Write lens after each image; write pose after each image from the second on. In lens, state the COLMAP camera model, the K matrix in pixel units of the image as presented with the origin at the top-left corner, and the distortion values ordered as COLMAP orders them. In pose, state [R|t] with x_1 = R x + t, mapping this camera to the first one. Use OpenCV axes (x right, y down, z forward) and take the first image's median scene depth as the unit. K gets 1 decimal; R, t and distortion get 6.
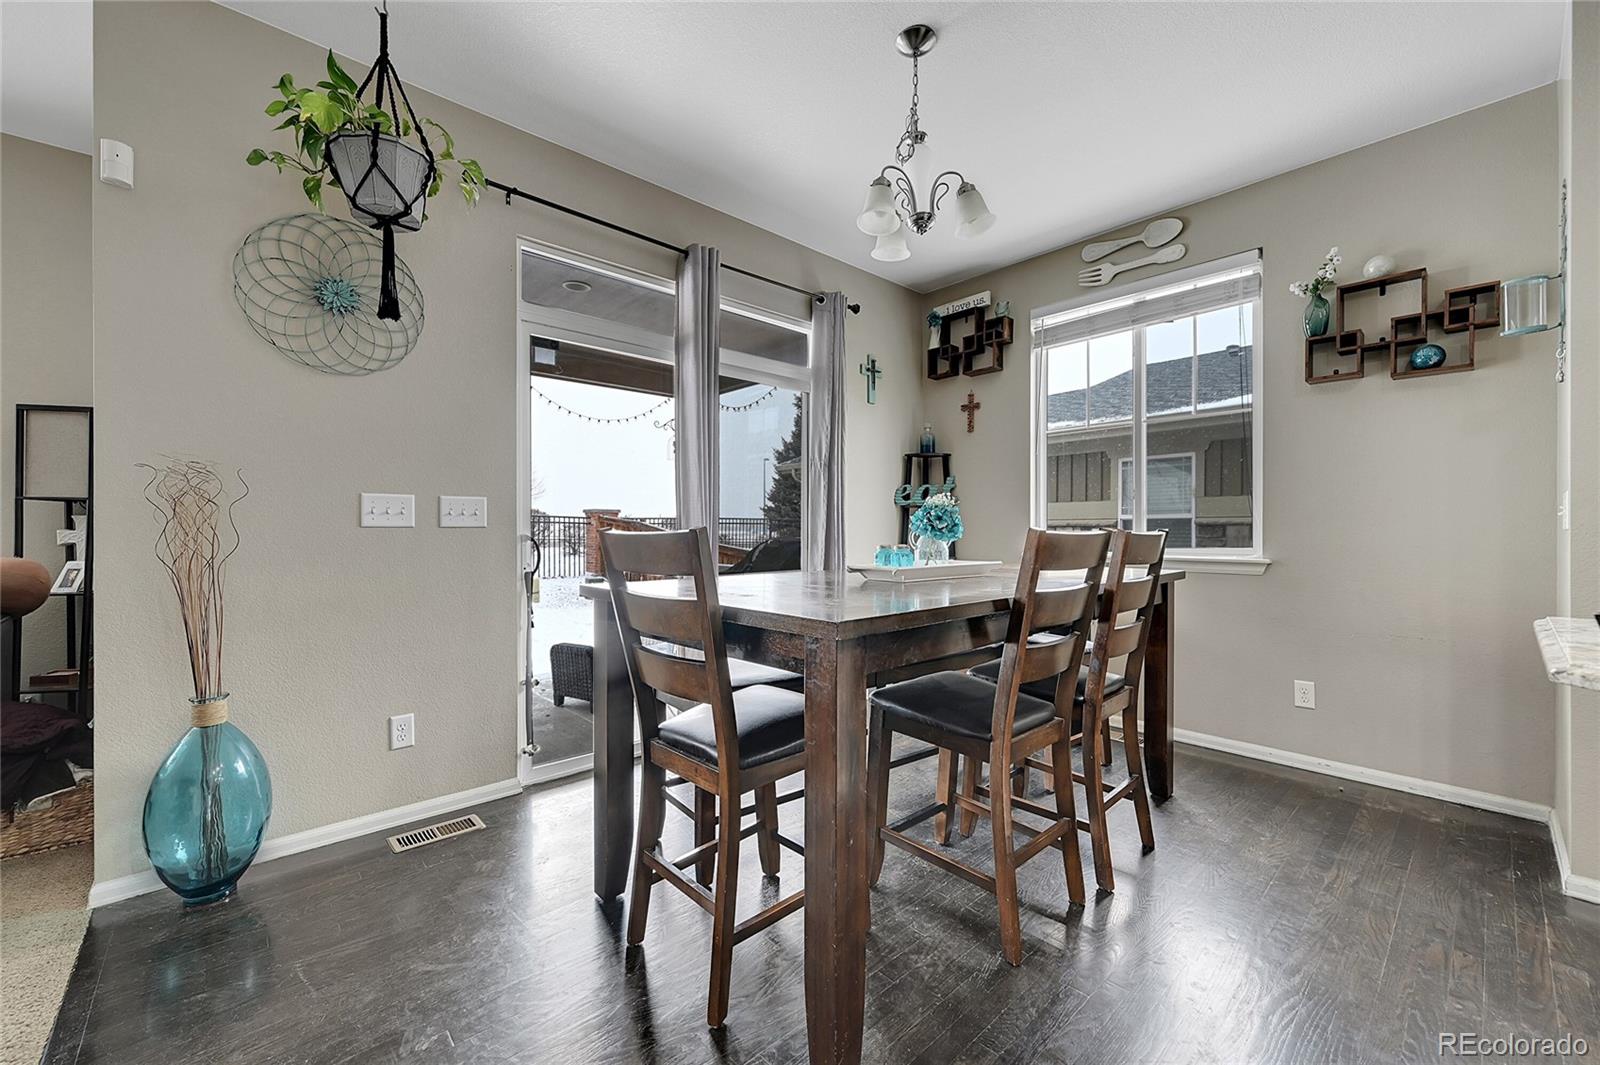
lens RADIAL K [[644.4, 0, 805.5], [0, 644.4, 530.0], [0, 0, 1]] dist [-0.000289, -0.000080]
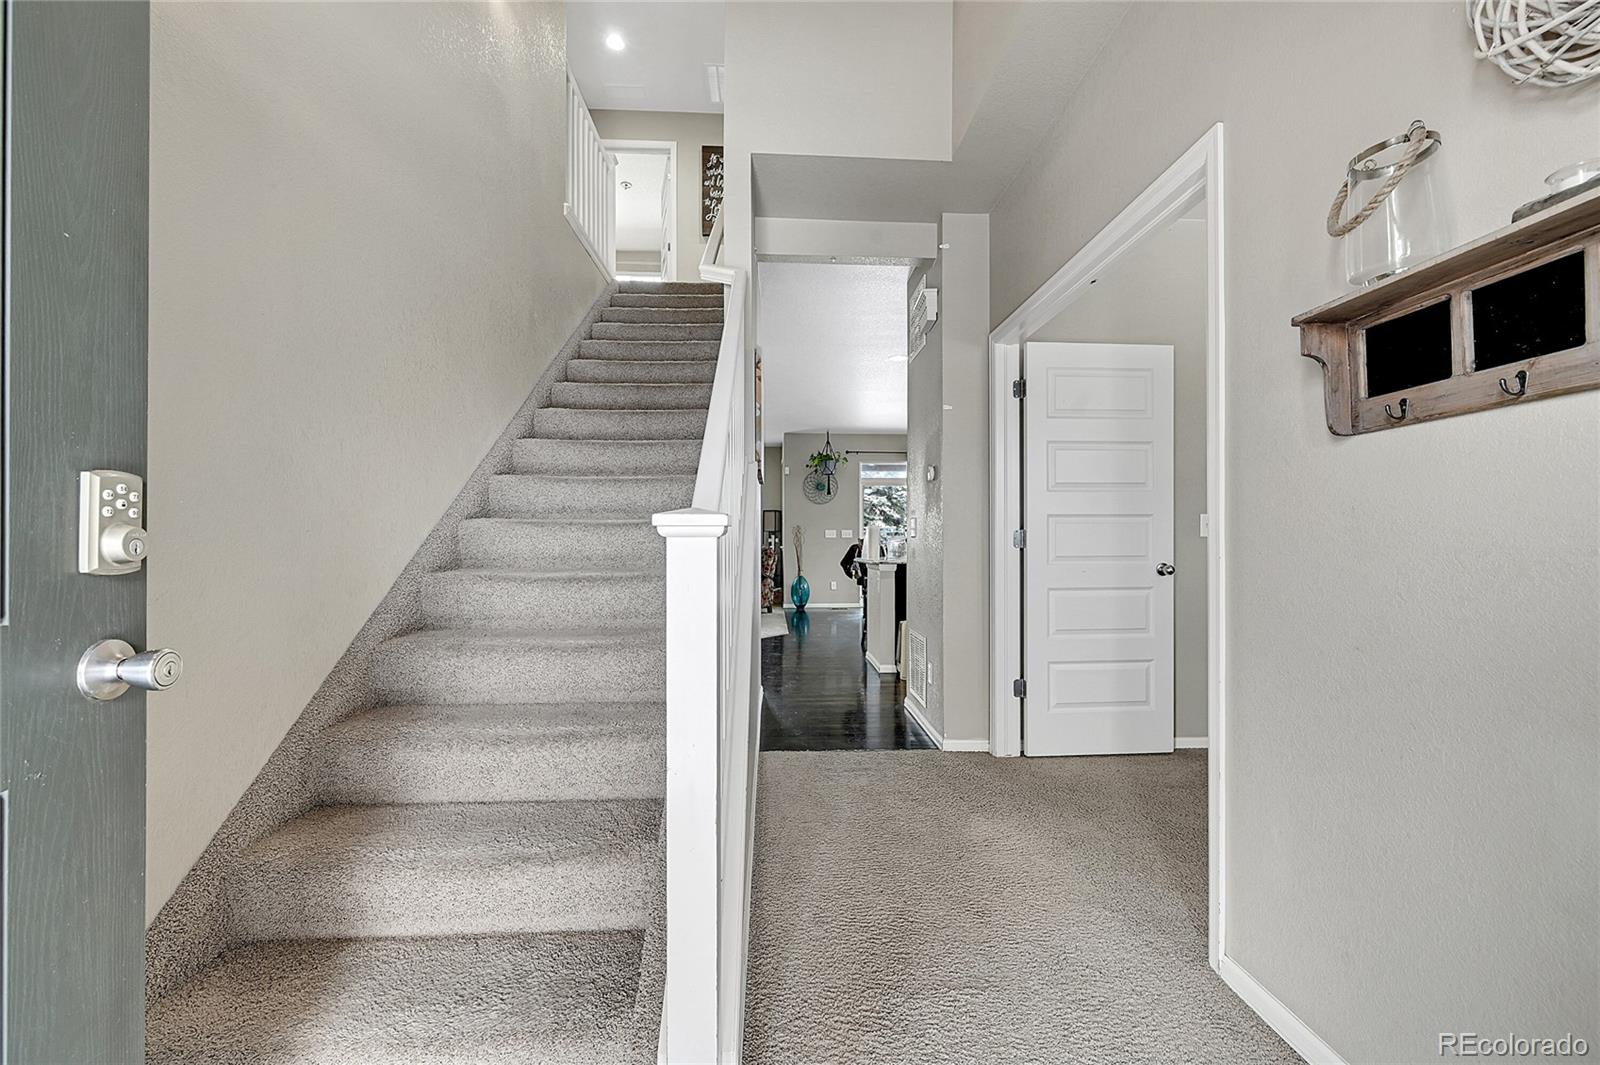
lens RADIAL K [[644.4, 0, 805.5], [0, 644.4, 530.0], [0, 0, 1]] dist [-0.000289, -0.000080]
pose [[0.767646, -0.003947, -0.640862, 1.597948], [-0.000702, 0.999975, -0.007000, -0.021843], [0.640874, 0.005823, 0.767624, -1.942897]]
